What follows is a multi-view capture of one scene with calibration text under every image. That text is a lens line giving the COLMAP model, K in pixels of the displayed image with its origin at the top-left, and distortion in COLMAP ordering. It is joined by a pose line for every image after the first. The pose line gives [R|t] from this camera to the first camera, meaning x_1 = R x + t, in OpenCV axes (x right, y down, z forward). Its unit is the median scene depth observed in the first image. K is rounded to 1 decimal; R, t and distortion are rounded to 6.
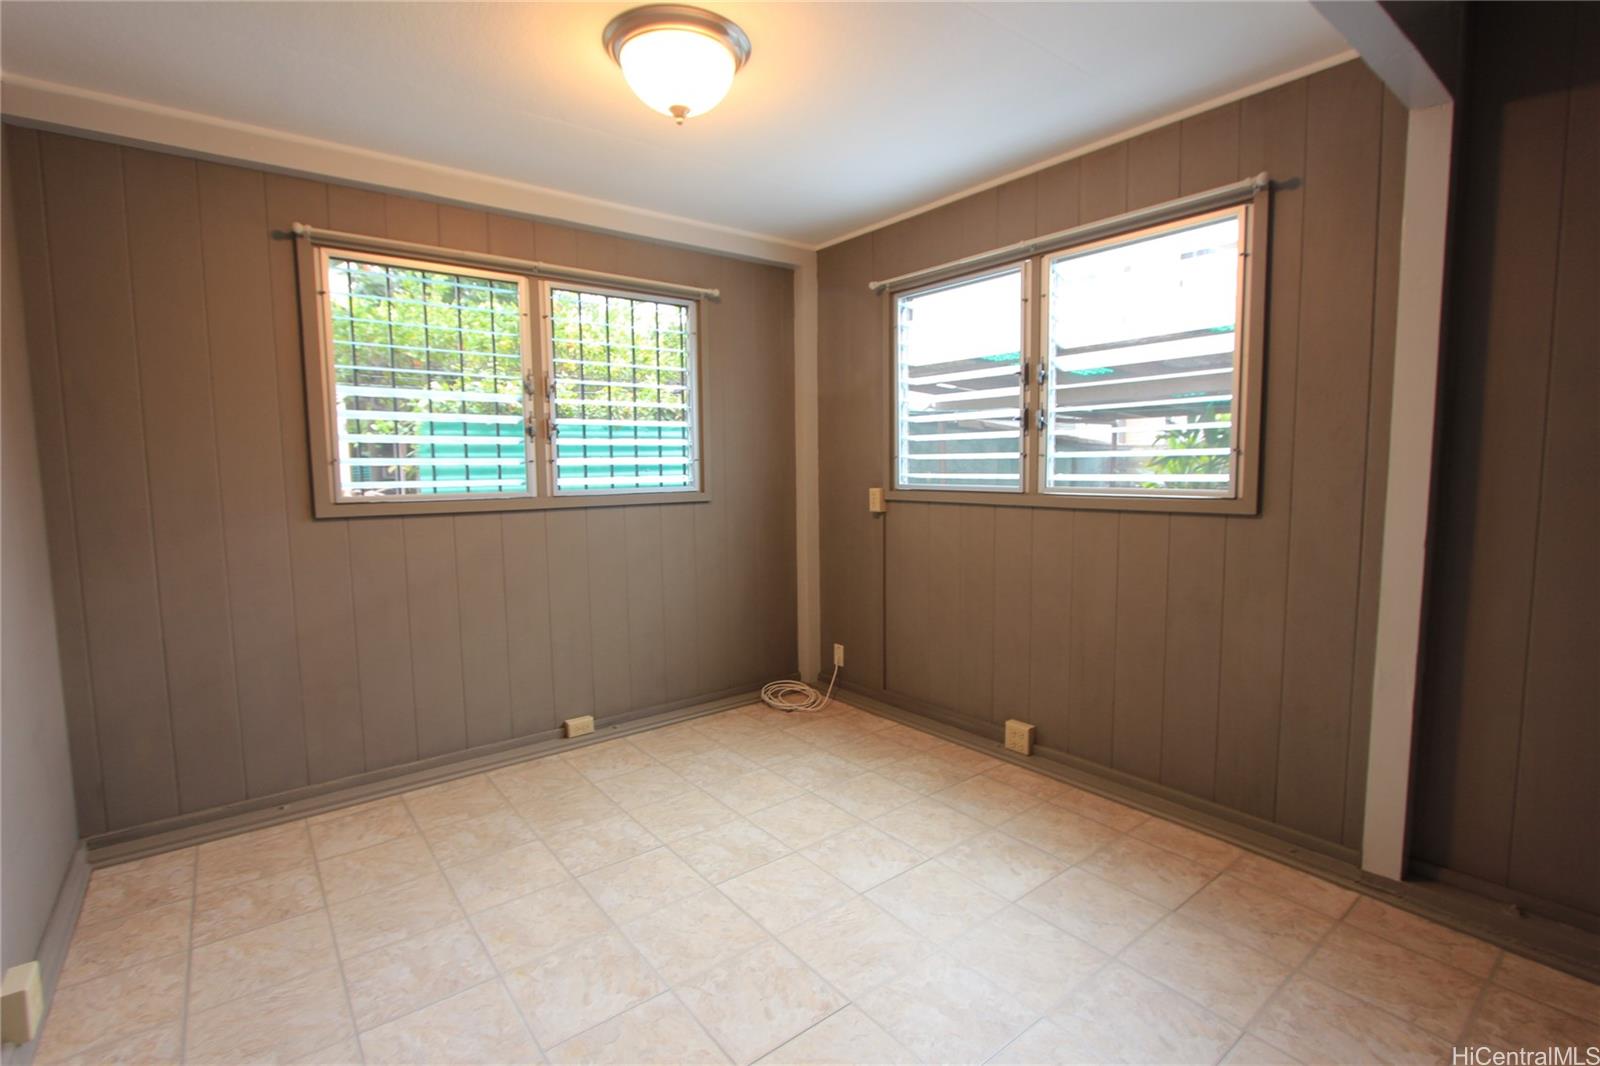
lens RADIAL K [[732.5, 0, 807.2], [0, 732.5, 537.8], [0, 0, 1]] dist [-0.019013, -0.000144]
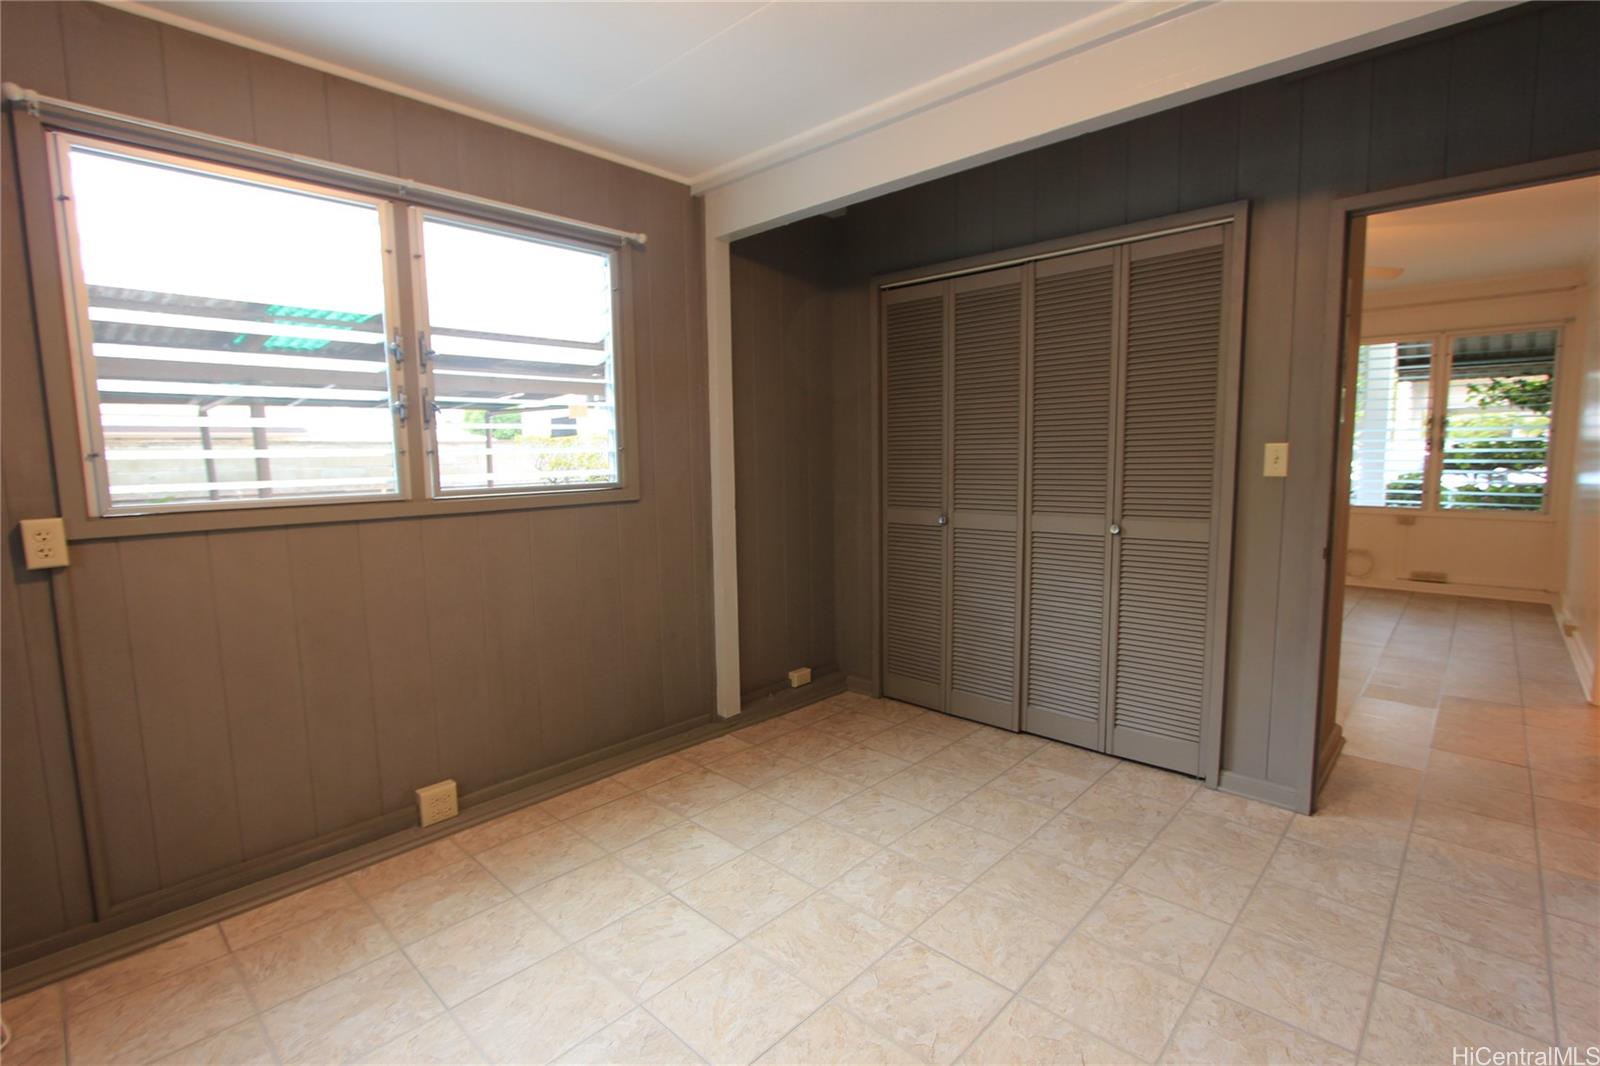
lens RADIAL K [[732.5, 0, 807.2], [0, 732.5, 537.8], [0, 0, 1]] dist [-0.019013, -0.000144]
pose [[-0.144963, -0.103313, 0.984029, -0.652732], [0.111911, 0.986440, 0.120052, -0.081521], [-0.983088, 0.127527, -0.131436, 0.828659]]
